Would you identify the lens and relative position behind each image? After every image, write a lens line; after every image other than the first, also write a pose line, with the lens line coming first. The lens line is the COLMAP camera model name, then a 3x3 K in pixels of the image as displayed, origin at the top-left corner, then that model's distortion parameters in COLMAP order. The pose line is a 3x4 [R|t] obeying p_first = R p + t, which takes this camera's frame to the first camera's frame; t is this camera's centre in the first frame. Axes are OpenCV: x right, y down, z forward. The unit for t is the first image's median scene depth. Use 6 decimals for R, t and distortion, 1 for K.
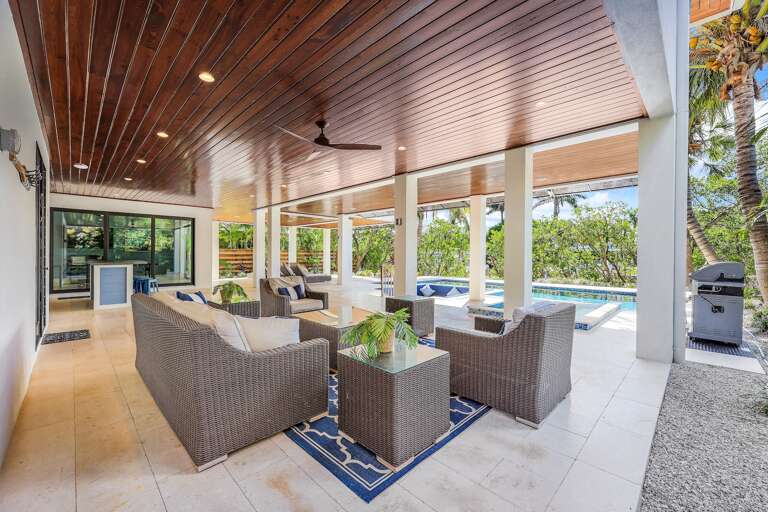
lens RADIAL K [[308.4, 0, 383.3], [0, 308.4, 256.9], [0, 0, 1]] dist [-0.000451, -0.000288]
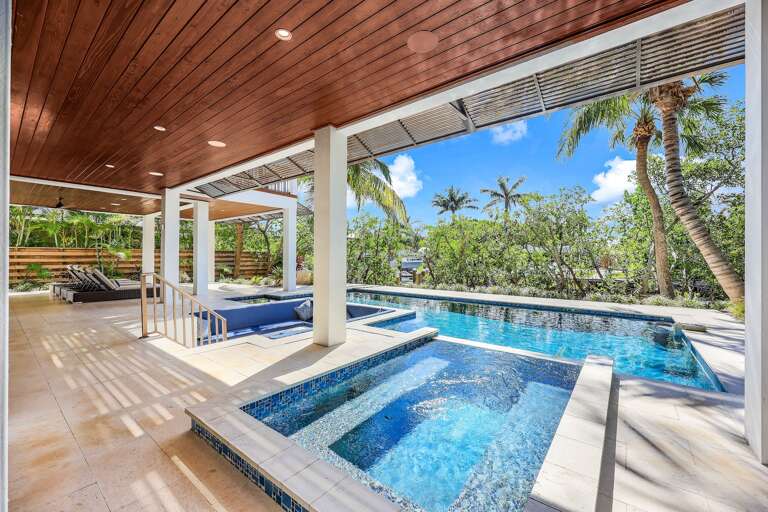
lens RADIAL K [[308.4, 0, 383.8], [0, 308.4, 258.6], [0, 0, 1]] dist [-0.000451, -0.000288]
pose [[0.992646, -0.001053, 0.121045, 0.168156], [0.001545, 0.999991, -0.003972, 0.004074], [-0.121040, 0.004130, 0.992639, 0.254941]]
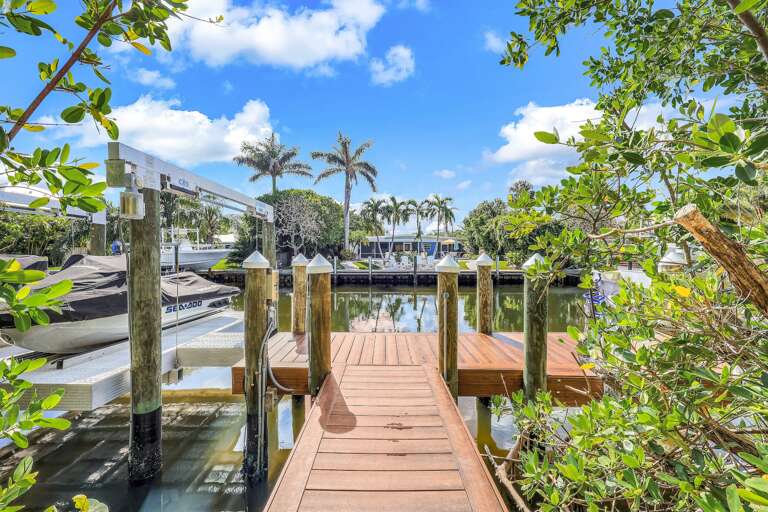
lens RADIAL K [[308.4, 0, 384.1], [0, 308.4, 254.8], [0, 0, 1]] dist [-0.000451, -0.000288]
pose [[0.731152, -0.006582, 0.682183, 0.342345], [0.006412, 0.999976, 0.002775, 0.038846], [-0.682185, 0.002345, 0.731176, 1.145285]]
